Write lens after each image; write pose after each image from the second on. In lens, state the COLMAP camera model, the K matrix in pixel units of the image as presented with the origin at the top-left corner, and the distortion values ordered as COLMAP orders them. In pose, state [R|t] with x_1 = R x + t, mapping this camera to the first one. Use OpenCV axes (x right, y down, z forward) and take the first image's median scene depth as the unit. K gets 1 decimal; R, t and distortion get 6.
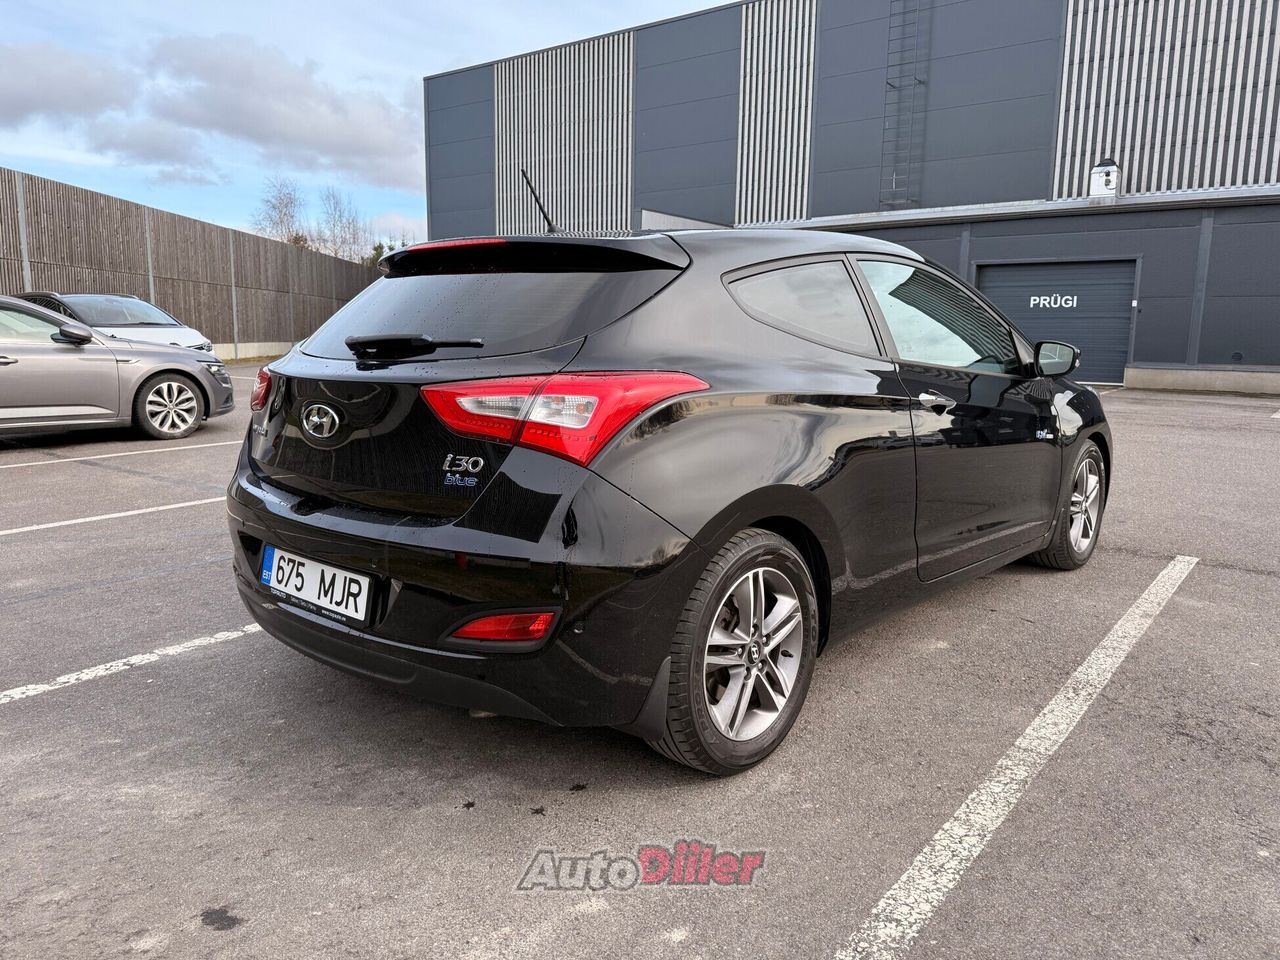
lens RADIAL K [[911.6, 0, 640.0], [0, 911.6, 480.0], [0, 0, 1]] dist [0.025617, -0.026138]
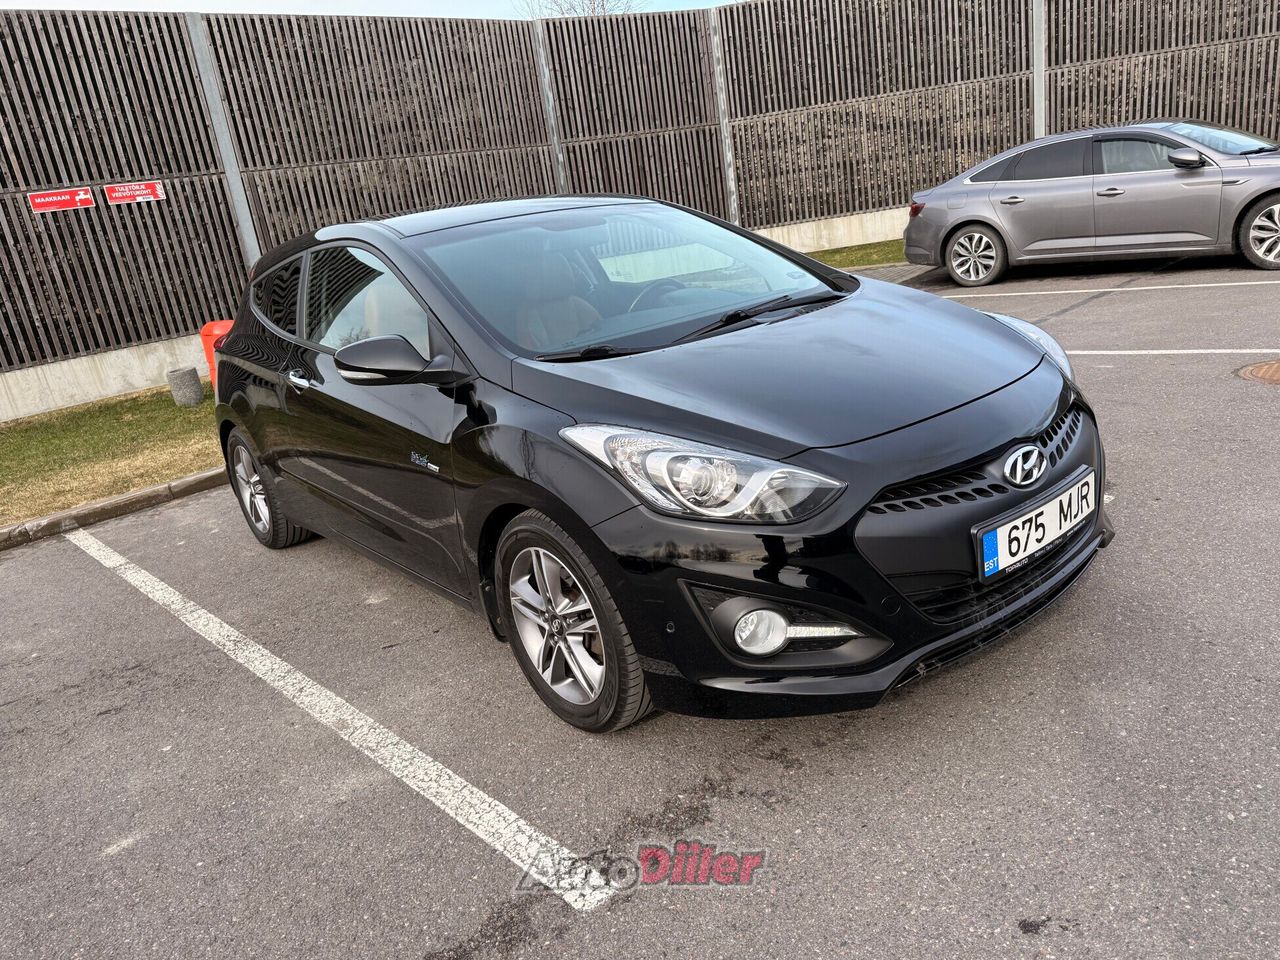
lens RADIAL K [[903.3, 0, 649.9], [0, 903.3, 491.4], [0, 0, 1]] dist [0.010756, -0.018019]
pose [[-0.141625, 0.313268, -0.939045, 1.725467], [-0.020115, 0.947500, 0.319123, -0.407450], [0.989716, 0.064084, -0.127888, 1.998589]]
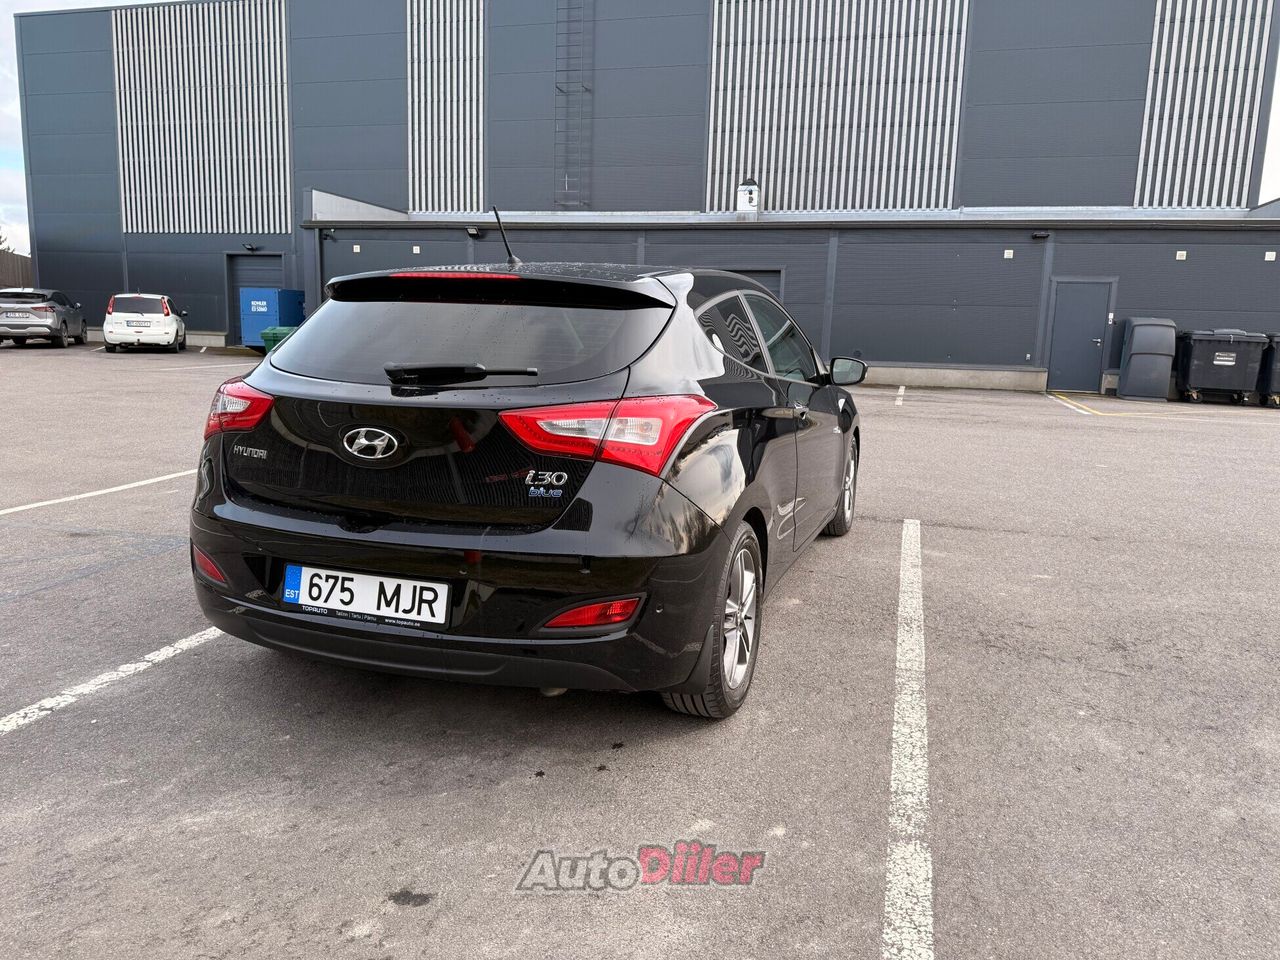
lens RADIAL K [[903.8, 0, 640.9], [0, 903.8, 484.8], [0, 0, 1]] dist [0.092756, -0.119708]
pose [[0.927446, -0.049166, 0.370711, -0.437233], [0.042274, 0.998749, 0.026698, -0.030152], [-0.371560, -0.009089, 0.928365, -0.099707]]
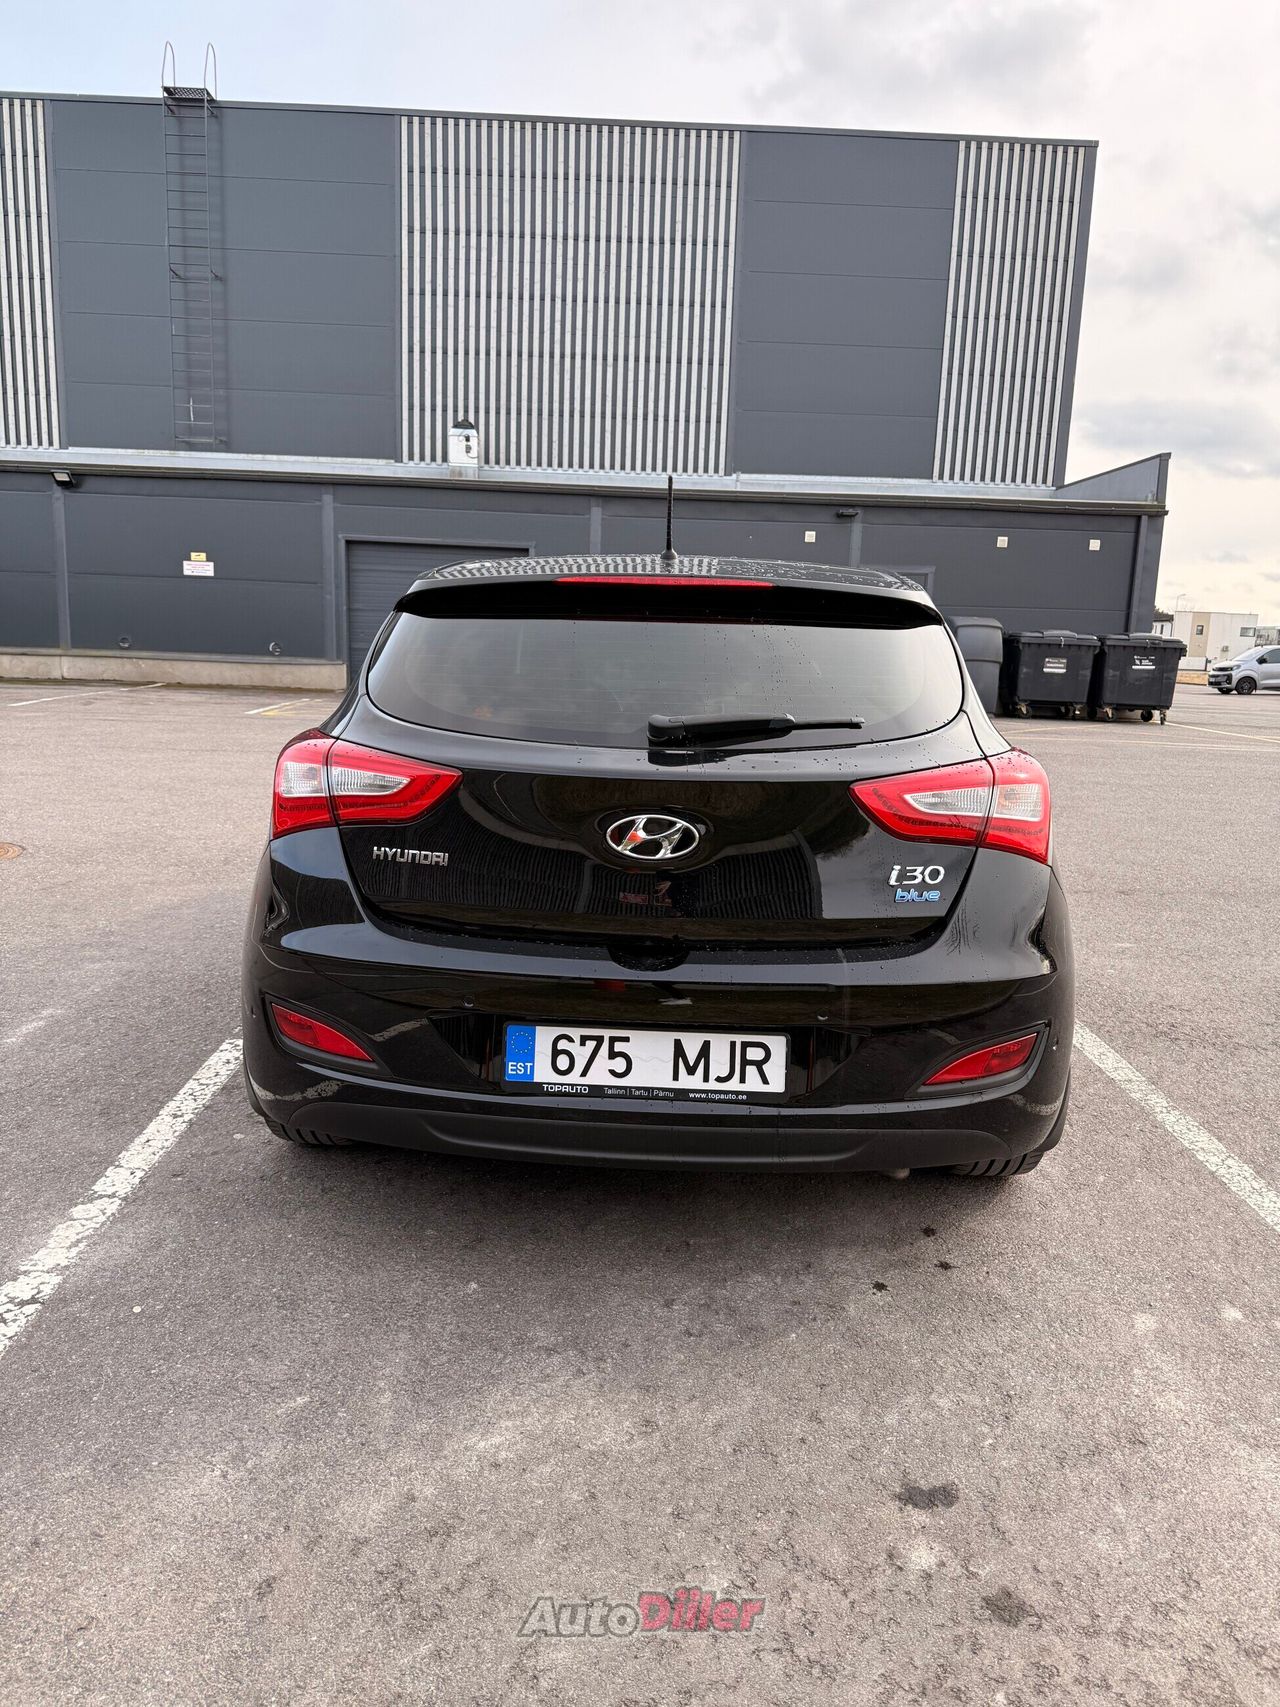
lens RADIAL K [[1196.2, 0, 615.6], [0, 1196.2, 868.7], [0, 0, 1]] dist [0.196240, -0.379841]
pose [[0.774616, -0.108599, 0.623037, -0.931013], [0.078442, 0.994037, 0.075740, -0.109757], [-0.627548, -0.009797, 0.778516, 0.273288]]
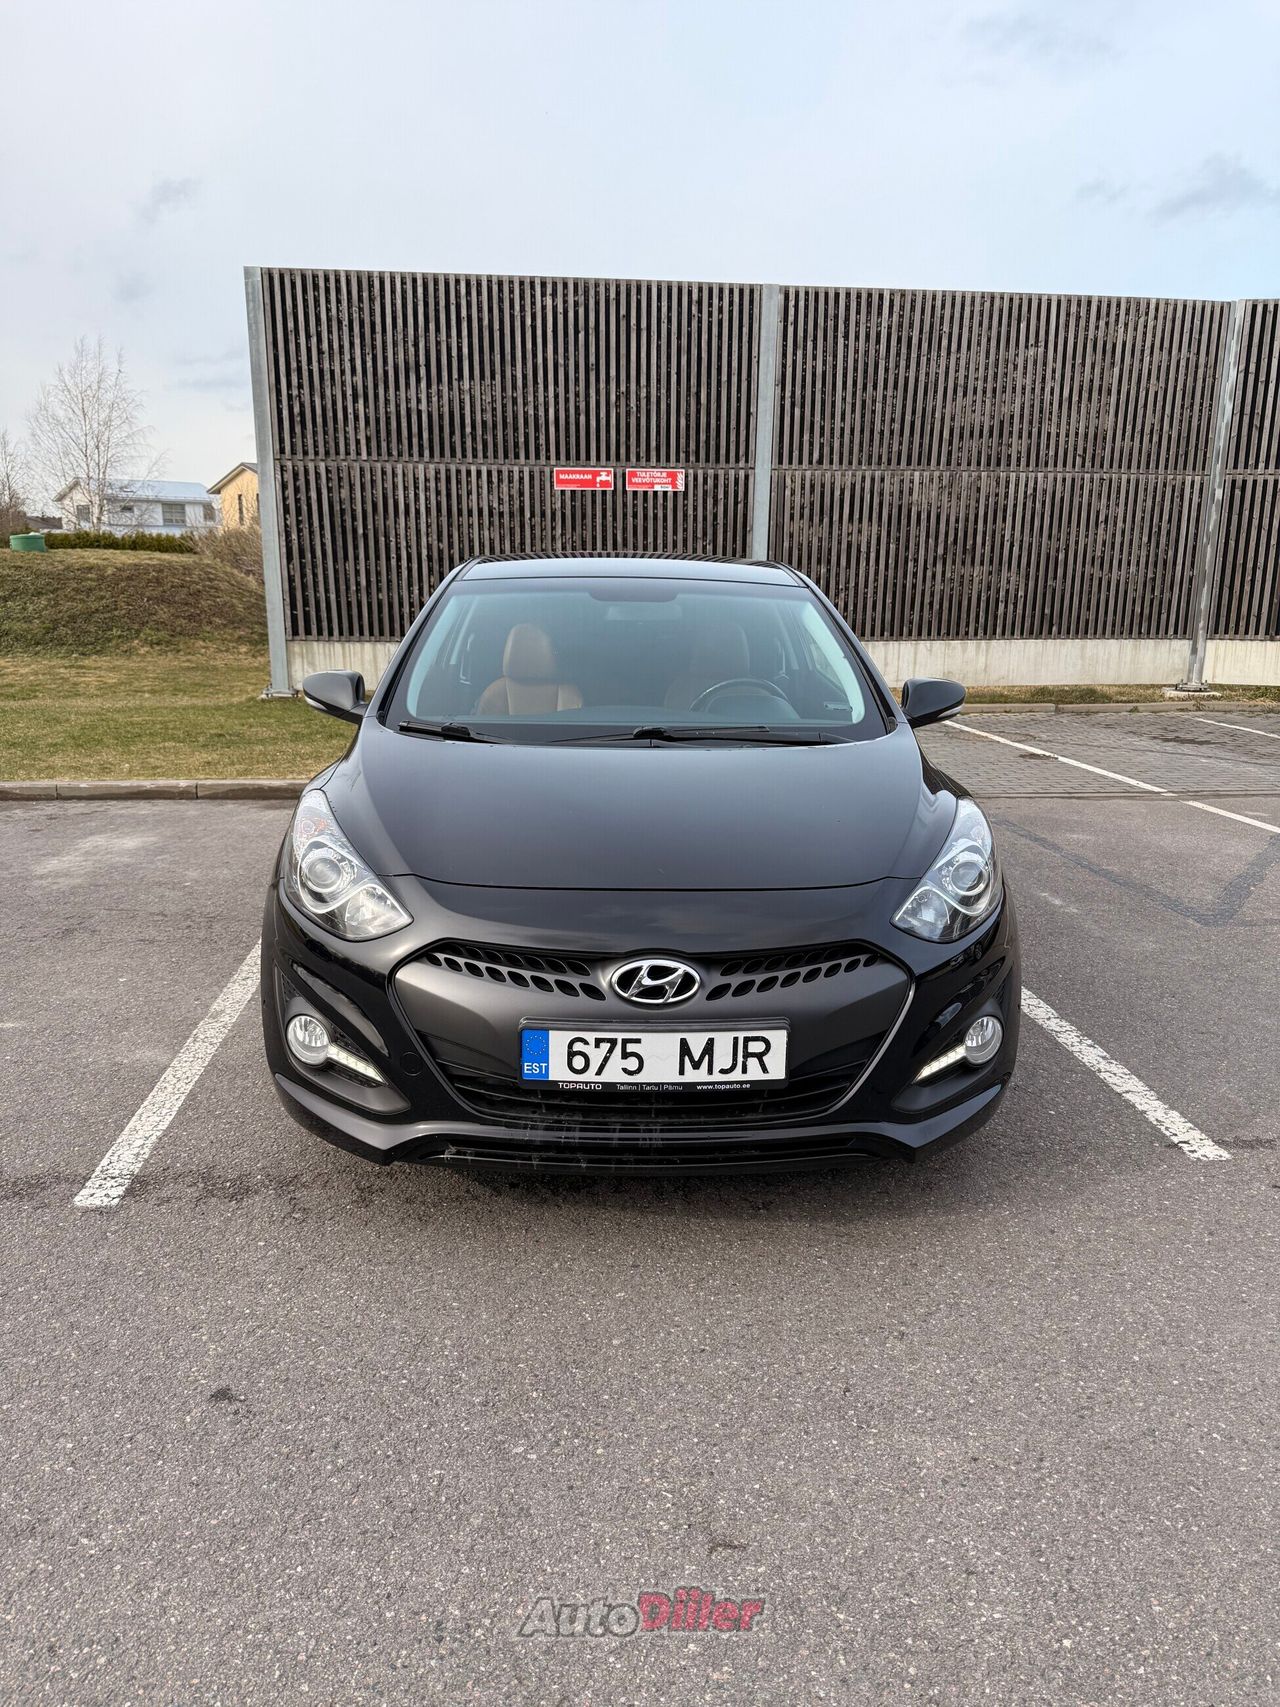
lens RADIAL K [[1187.9, 0, 640.0], [0, 1187.9, 853.5], [0, 0, 1]] dist [0.186828, -0.399849]
pose [[-0.715327, 0.147825, -0.682975, 1.469966], [-0.127554, 0.933326, 0.335607, -0.567395], [0.687049, 0.327185, -0.648778, 2.840790]]
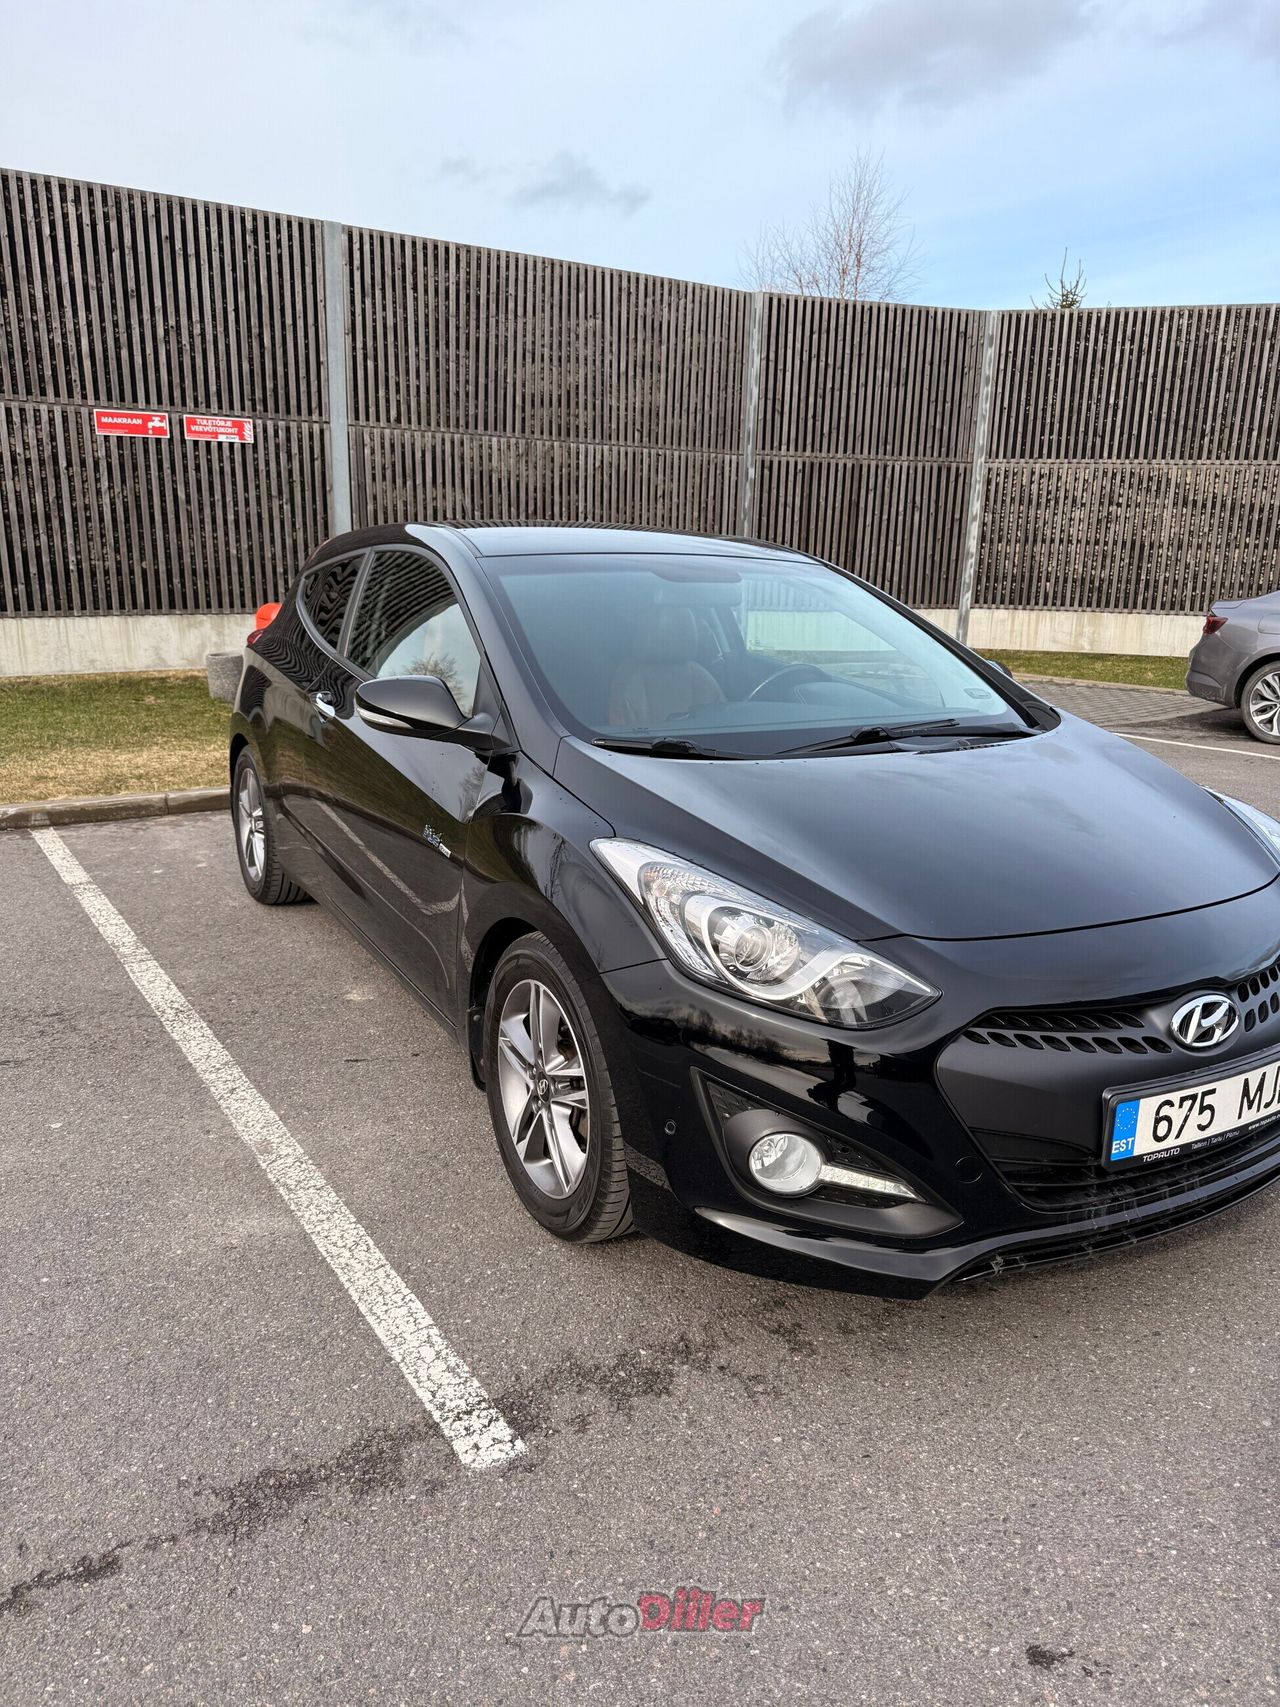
lens RADIAL K [[1204.6, 0, 644.9], [0, 1204.6, 870.7], [0, 0, 1]] dist [0.010756, -0.018019]
pose [[-0.316099, 0.236307, -0.918825, 1.715531], [-0.179717, 0.936034, 0.302560, -0.441093], [0.931549, 0.260767, -0.253411, 2.066061]]
